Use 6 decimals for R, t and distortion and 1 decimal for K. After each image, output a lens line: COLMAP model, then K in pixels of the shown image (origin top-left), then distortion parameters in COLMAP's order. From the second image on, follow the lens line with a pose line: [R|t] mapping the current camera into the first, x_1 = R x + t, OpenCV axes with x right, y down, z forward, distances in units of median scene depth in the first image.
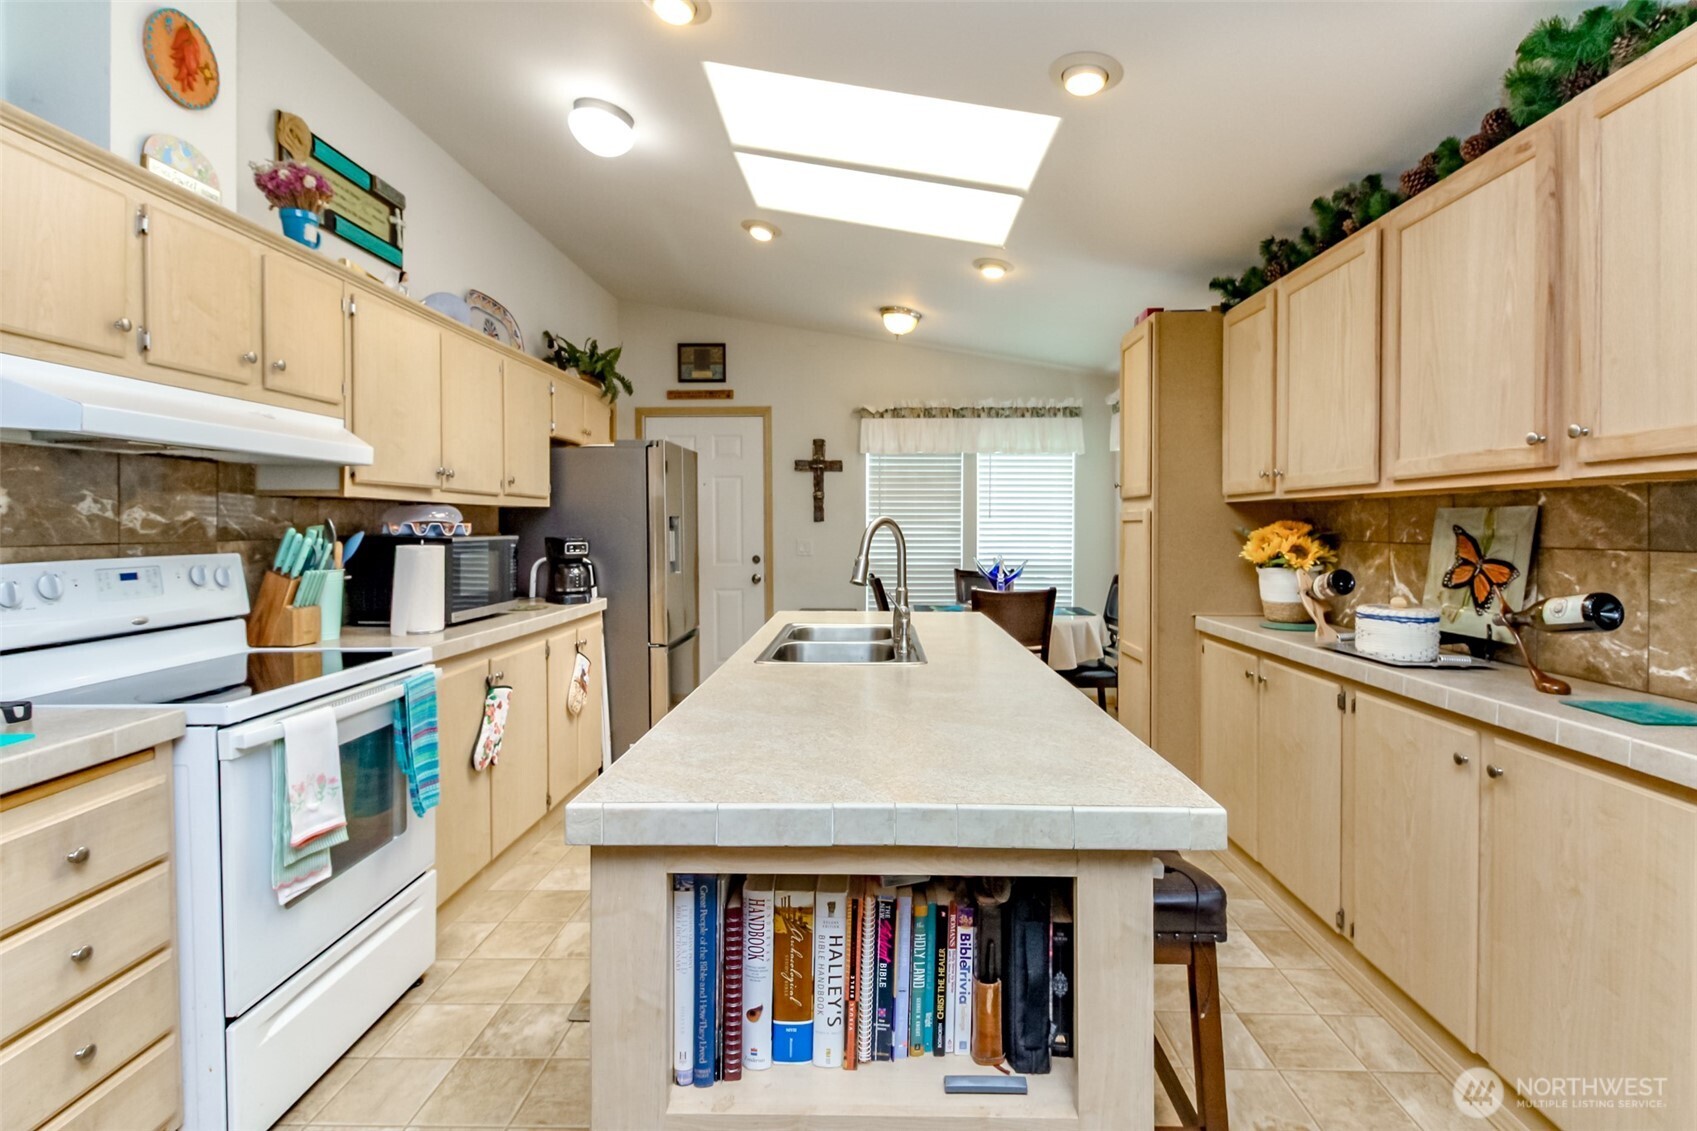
lens RADIAL K [[775.0, 0, 862.0], [0, 775.0, 537.2], [0, 0, 1]] dist [0.001576, -0.008874]
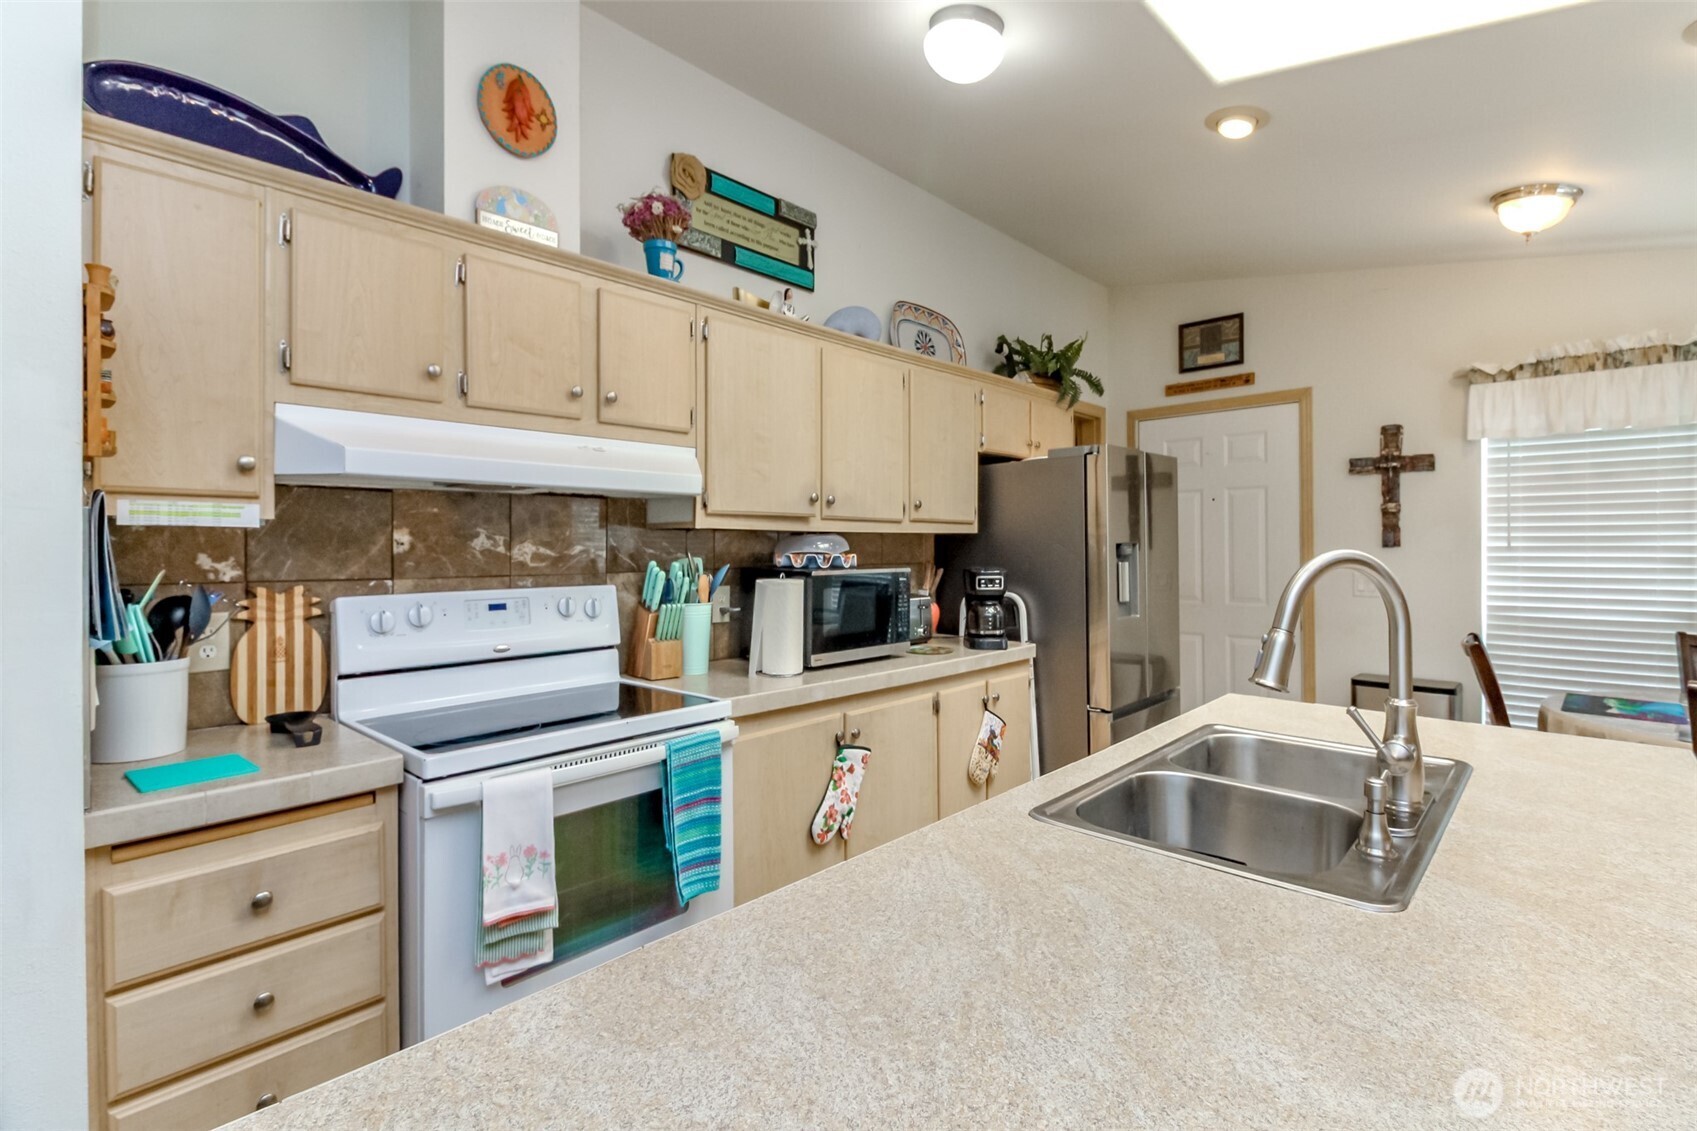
lens RADIAL K [[779.3, 0, 847.2], [0, 779.3, 545.9], [0, 0, 1]] dist [0.020332, -0.015772]
pose [[0.741000, -0.002925, -0.671498, 0.119592], [-0.008045, 0.999880, -0.013233, -0.019146], [0.671456, 0.015208, 0.740888, 0.404289]]
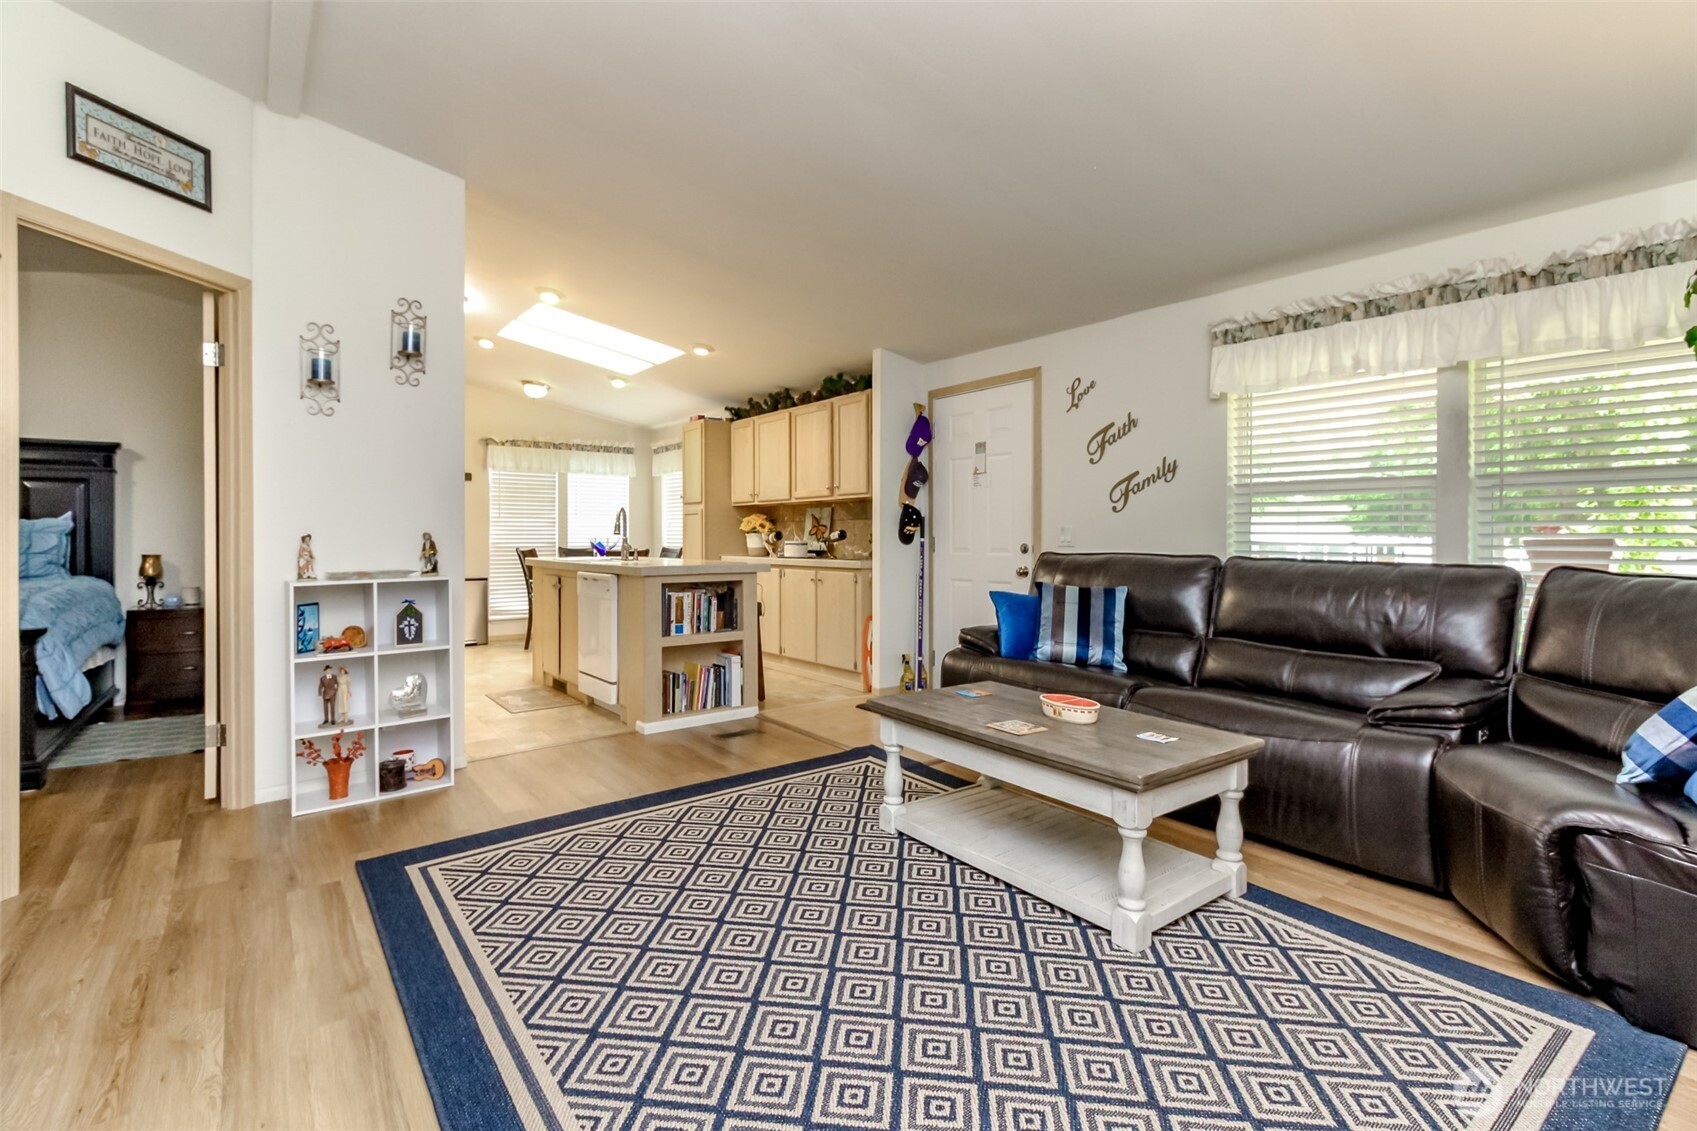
lens RADIAL K [[775.0, 0, 862.0], [0, 775.0, 537.2], [0, 0, 1]] dist [0.001576, -0.008874]
pose [[0.766915, -0.003284, 0.641740, -0.896058], [0.012042, 0.999884, -0.009274, 0.093080], [-0.641635, 0.014840, 0.766866, -1.264450]]
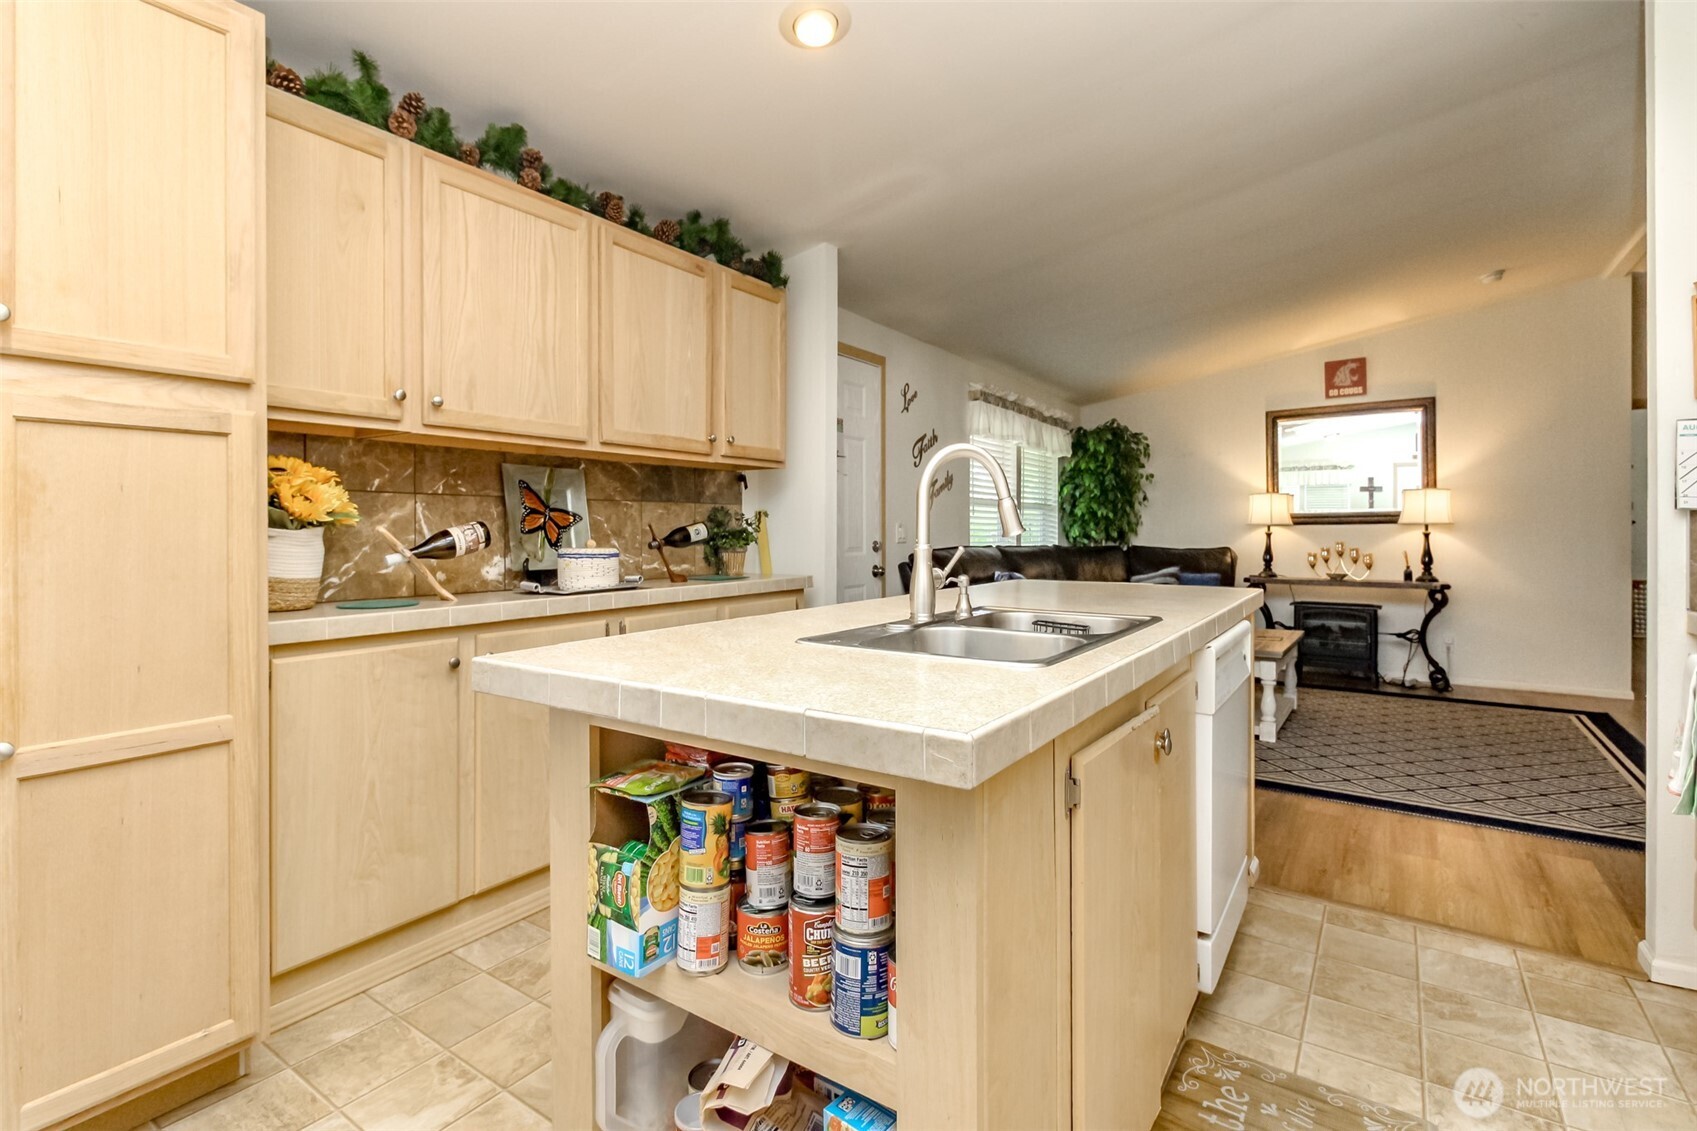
lens RADIAL K [[795.6, 0, 847.0], [0, 795.6, 527.4], [0, 0, 1]] dist [0.001305, -0.000098]
pose [[-0.841440, -0.002221, 0.540346, -0.267919], [0.004997, 0.999917, 0.011892, 0.040601], [-0.540328, 0.012707, -0.841359, 1.592764]]
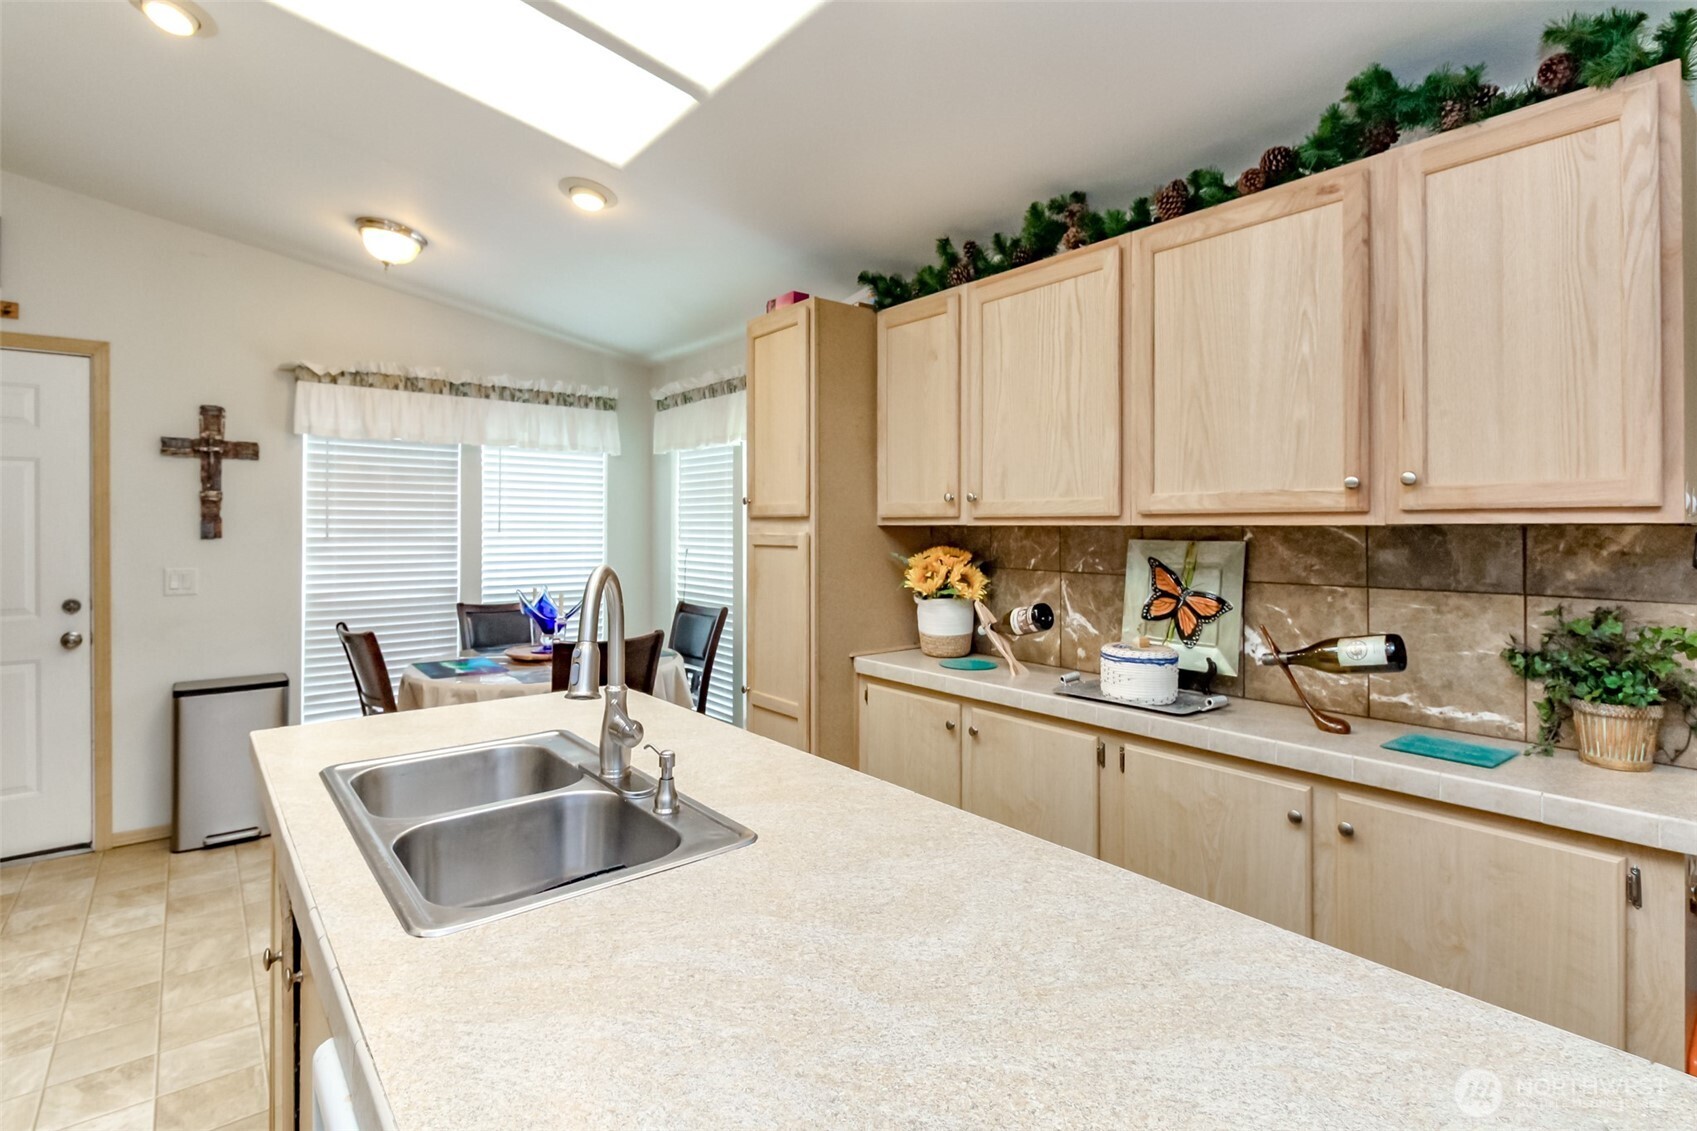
lens RADIAL K [[795.6, 0, 847.0], [0, 795.6, 527.4], [0, 0, 1]] dist [0.001305, -0.000098]
pose [[0.759478, 0.000445, 0.650533, -0.193356], [0.007873, 0.999920, -0.009875, -0.043413], [-0.650485, 0.012621, 0.759414, 0.427524]]
